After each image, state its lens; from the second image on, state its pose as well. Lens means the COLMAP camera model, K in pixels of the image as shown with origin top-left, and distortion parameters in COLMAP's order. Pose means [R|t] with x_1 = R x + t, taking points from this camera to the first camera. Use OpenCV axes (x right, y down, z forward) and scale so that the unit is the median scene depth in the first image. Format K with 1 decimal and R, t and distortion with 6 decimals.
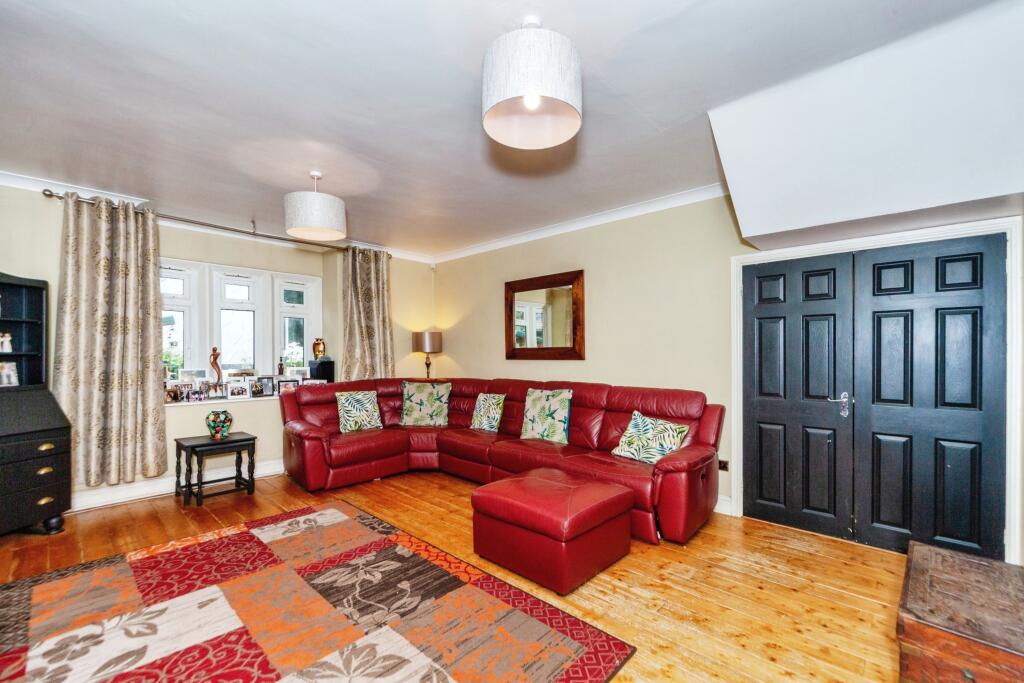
lens RADIAL K [[433.5, 0, 508.4], [0, 433.5, 345.2], [0, 0, 1]] dist [-0.004105, -0.000419]
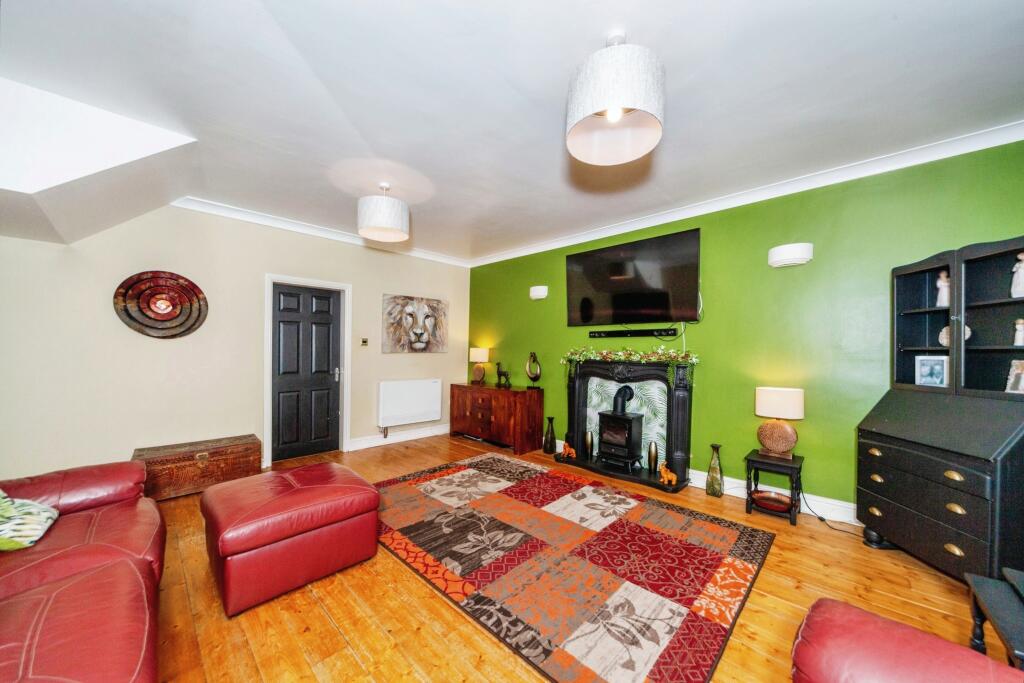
lens RADIAL K [[353.5, 0, 513.0], [0, 353.5, 356.1], [0, 0, 1]] dist [0.001785, 0.000035]
pose [[-0.999955, -0.008111, -0.004968, -0.340964], [-0.008063, 0.999921, -0.009639, 0.047219], [0.005046, -0.009599, -0.999941, 1.639928]]
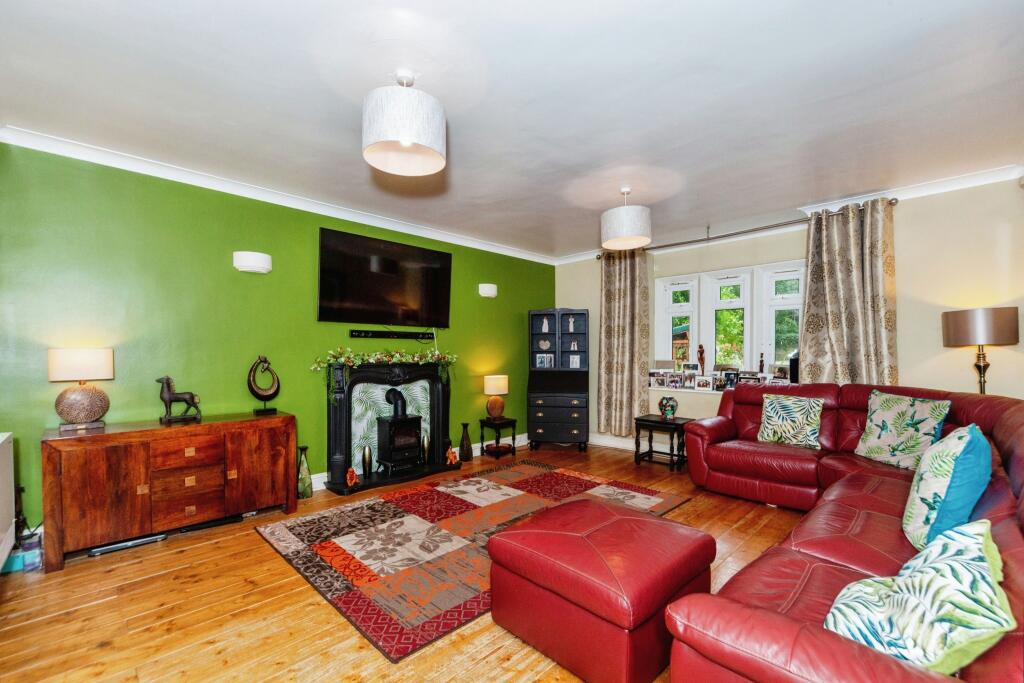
lens RADIAL K [[433.5, 0, 508.8], [0, 433.5, 350.1], [0, 0, 1]] dist [-0.004105, -0.000419]
pose [[-0.042480, -0.004079, -0.999089, 0.774803], [0.023816, 0.999703, -0.005094, 0.020837], [0.998813, -0.024011, -0.042371, 0.823559]]
